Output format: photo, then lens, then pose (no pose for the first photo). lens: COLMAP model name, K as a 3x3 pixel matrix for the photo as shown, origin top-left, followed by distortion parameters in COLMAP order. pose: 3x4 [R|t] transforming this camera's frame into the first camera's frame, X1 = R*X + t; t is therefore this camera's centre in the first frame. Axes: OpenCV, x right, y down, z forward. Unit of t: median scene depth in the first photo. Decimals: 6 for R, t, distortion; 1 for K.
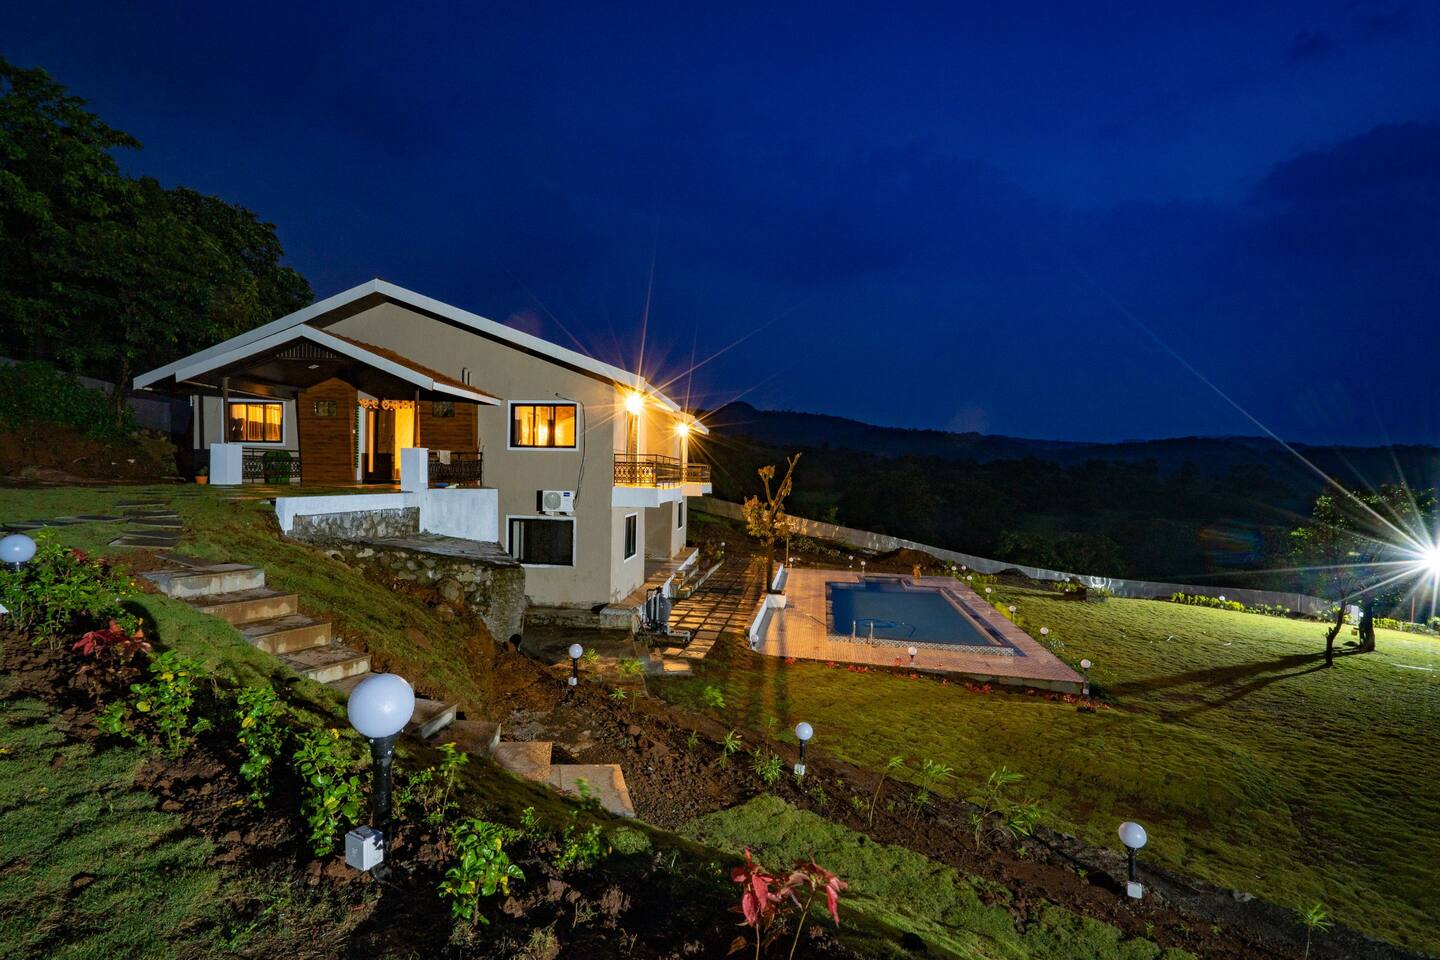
lens RADIAL K [[680.3, 0, 685.6], [0, 680.3, 500.3], [0, 0, 1]] dist [0.000397, 0.000119]
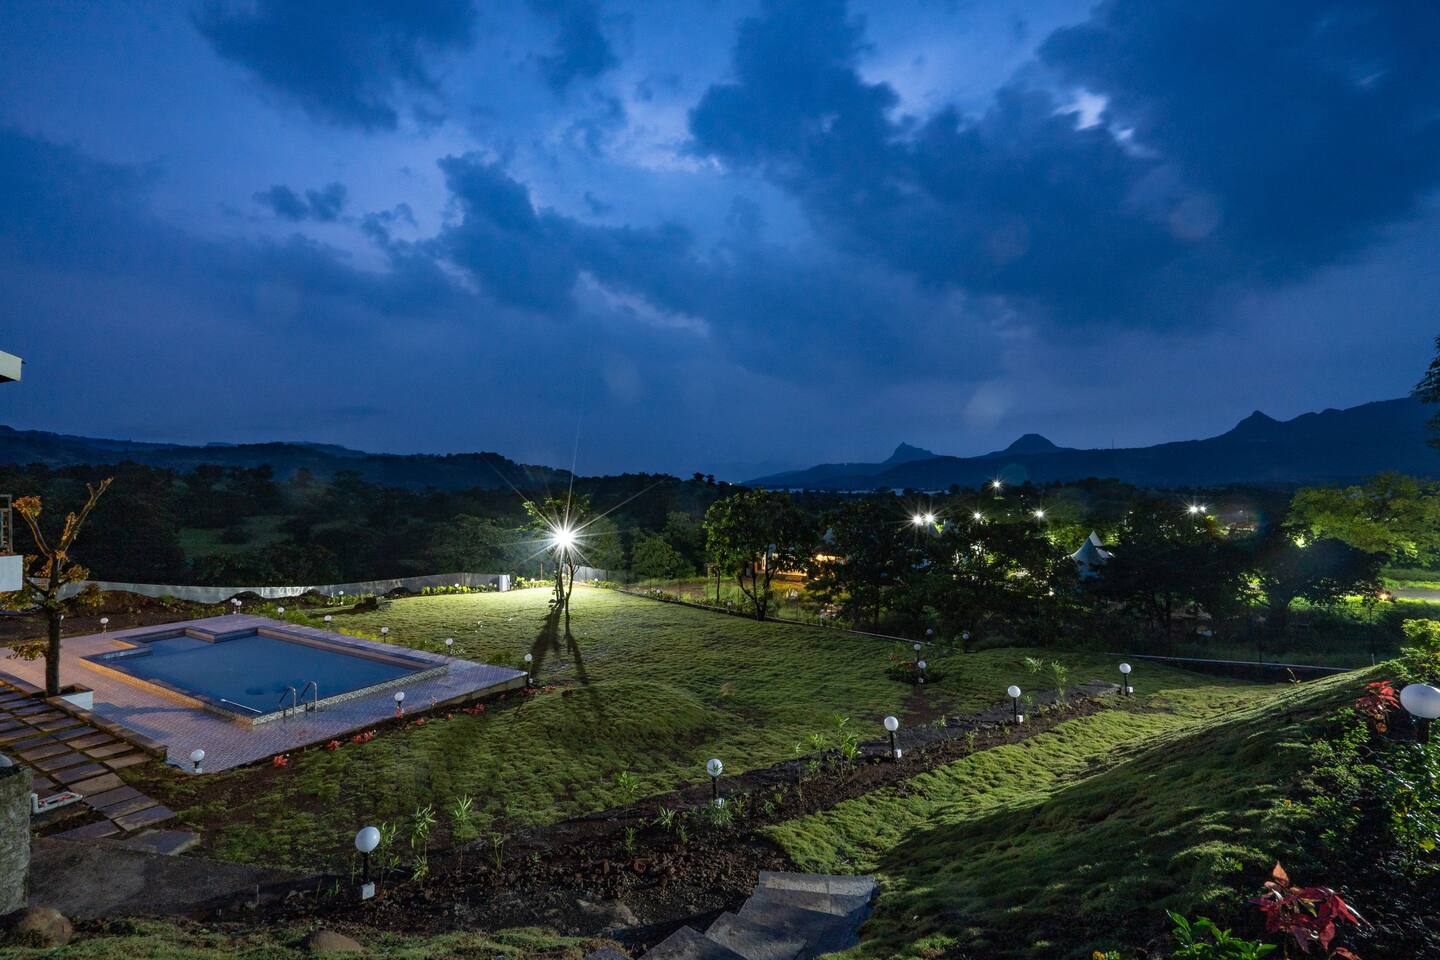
lens RADIAL K [[640.9, 0, 720.0], [0, 640.9, 480.0], [0, 0, 1]] dist [-0.000766, -0.000302]
pose [[0.319162, -0.012266, 0.947621, -0.362978], [0.044504, 0.999007, -0.002058, -0.055428], [-0.946655, 0.042830, 0.319391, 0.295470]]
